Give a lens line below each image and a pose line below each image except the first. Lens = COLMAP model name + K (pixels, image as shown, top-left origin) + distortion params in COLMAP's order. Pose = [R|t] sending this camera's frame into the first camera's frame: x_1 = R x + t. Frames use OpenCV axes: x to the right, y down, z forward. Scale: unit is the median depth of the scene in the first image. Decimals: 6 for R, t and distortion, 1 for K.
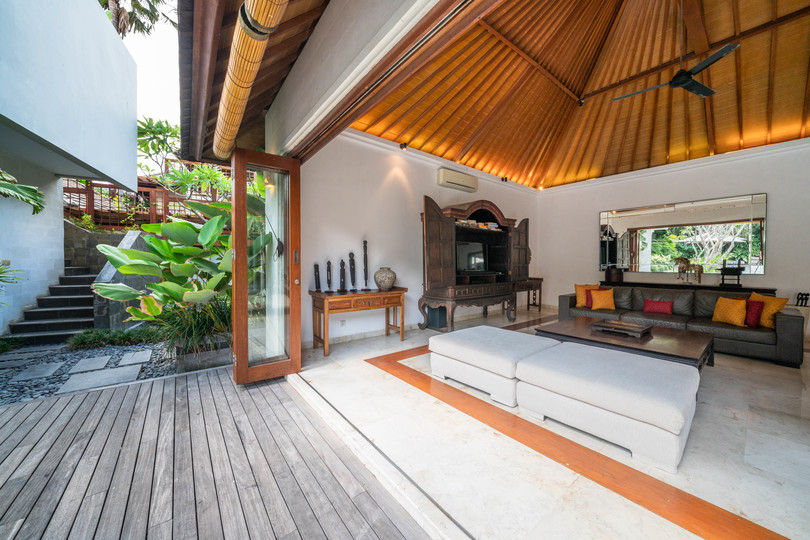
lens RADIAL K [[280.7, 0, 405.0], [0, 280.7, 270.0], [0, 0, 1]] dist [-0.006784, -0.000043]
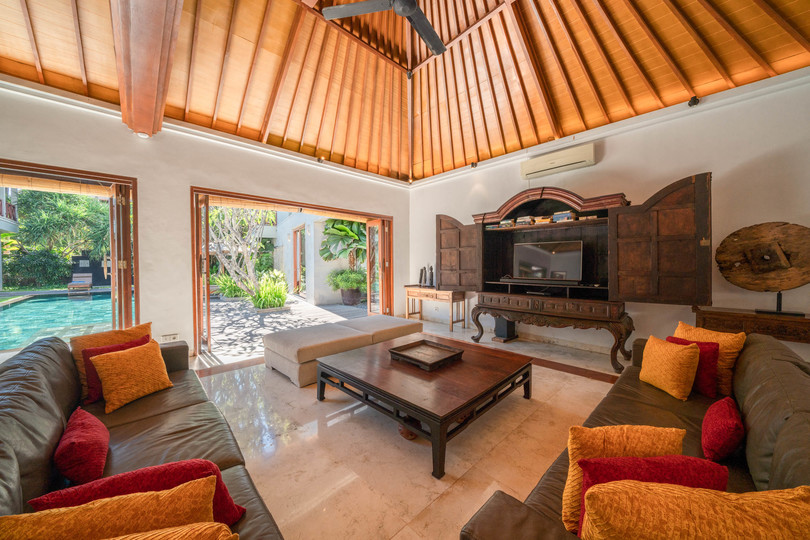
lens RADIAL K [[280.7, 0, 405.0], [0, 280.7, 270.0], [0, 0, 1]] dist [-0.006784, -0.000043]
pose [[0.094578, 0.019336, -0.995330, 0.995422], [-0.006710, 0.999801, 0.018786, -0.034801], [0.995495, 0.004901, 0.094689, 0.559523]]
